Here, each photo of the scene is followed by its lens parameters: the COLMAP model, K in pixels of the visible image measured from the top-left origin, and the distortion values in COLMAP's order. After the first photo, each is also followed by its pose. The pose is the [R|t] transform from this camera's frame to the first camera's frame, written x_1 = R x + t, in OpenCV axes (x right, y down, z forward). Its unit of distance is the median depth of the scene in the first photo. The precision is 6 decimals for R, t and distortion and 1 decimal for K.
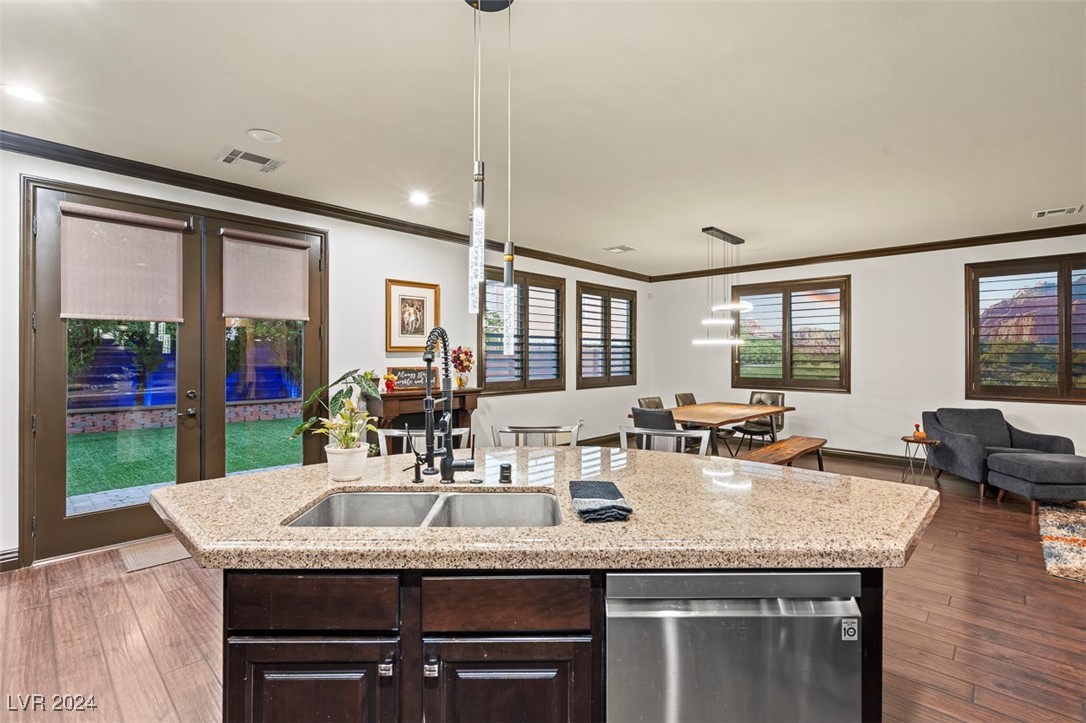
lens RADIAL K [[493.9, 0, 535.9], [0, 493.9, 358.3], [0, 0, 1]] dist [-0.003496, -0.000255]
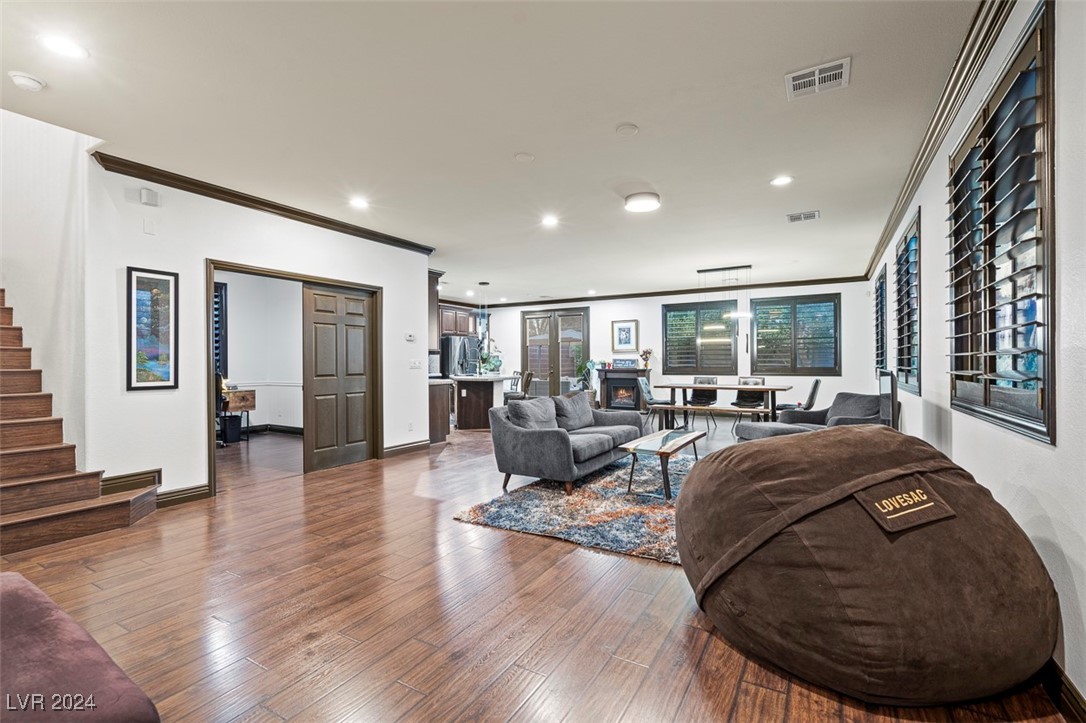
lens RADIAL K [[493.9, 0, 535.9], [0, 493.9, 358.3], [0, 0, 1]] dist [-0.003496, -0.000255]
pose [[0.228004, -0.008165, -0.973626, 1.867344], [-0.000159, 0.999965, -0.008423, 0.035710], [0.973660, 0.002075, 0.227995, 0.111802]]
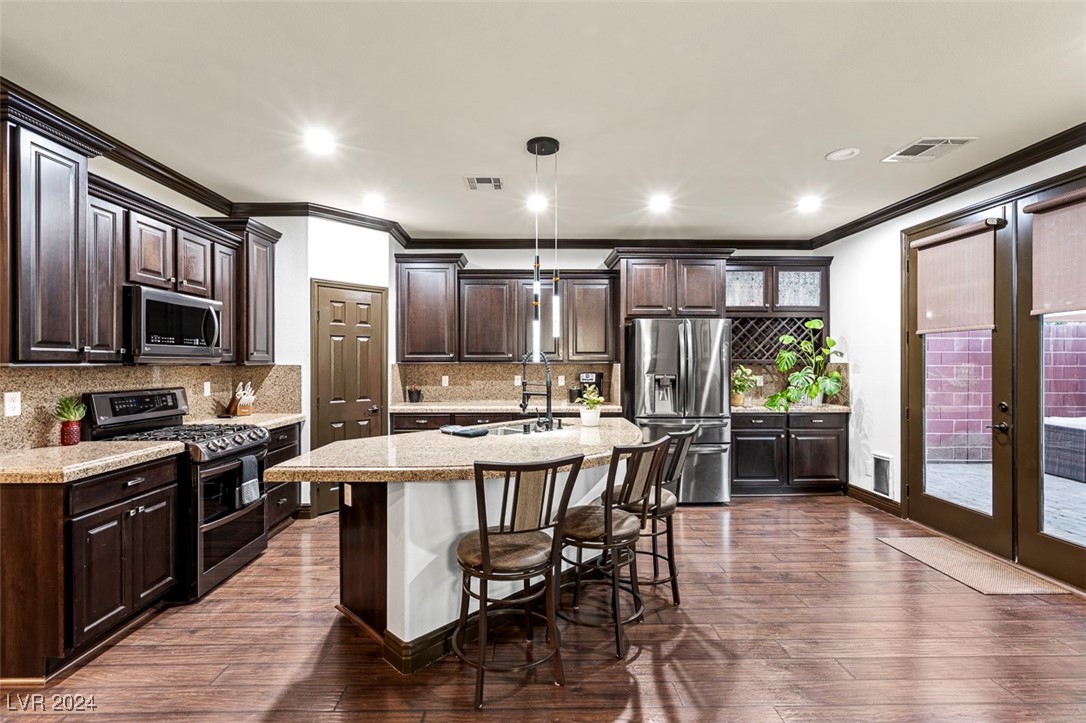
lens RADIAL K [[493.9, 0, 535.9], [0, 493.9, 358.3], [0, 0, 1]] dist [-0.003496, -0.000255]
pose [[-0.708384, -0.004775, -0.705811, 0.391664], [-0.002848, 0.999988, -0.003907, -0.005563], [0.705821, -0.000757, -0.708390, 0.778291]]
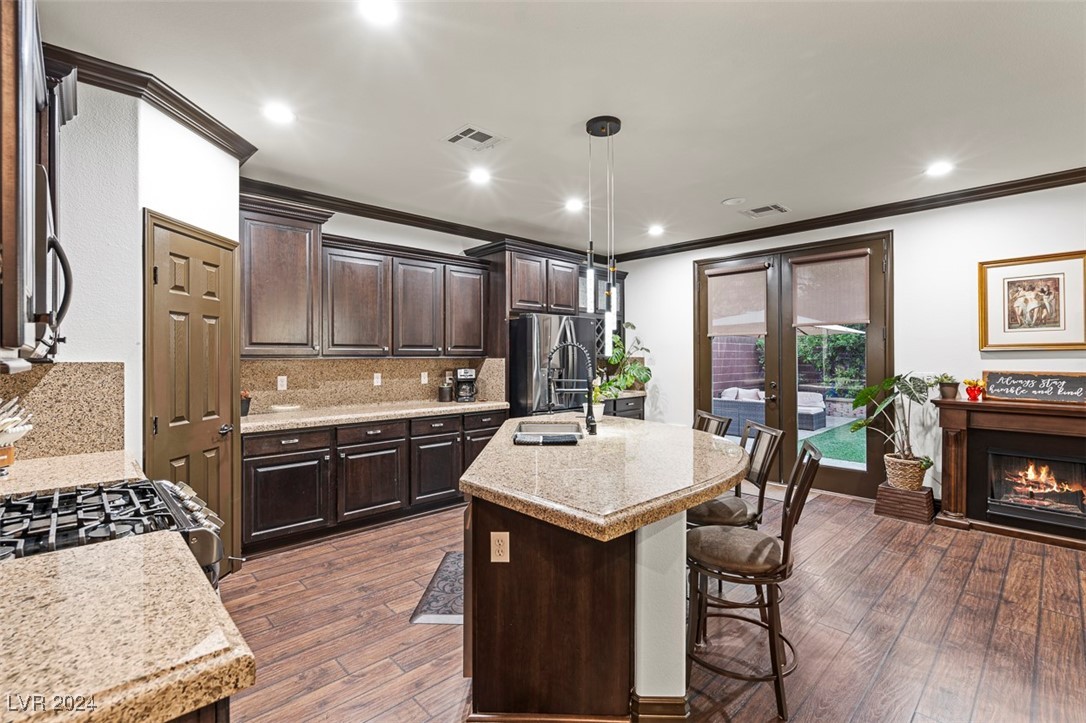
lens RADIAL K [[493.9, 0, 535.9], [0, 493.9, 358.3], [0, 0, 1]] dist [-0.003496, -0.000255]
pose [[-0.044275, 0.003407, -0.999014, 0.532805], [-0.003028, 0.999989, 0.003545, -0.002892], [0.999015, 0.003182, -0.044264, 0.299612]]
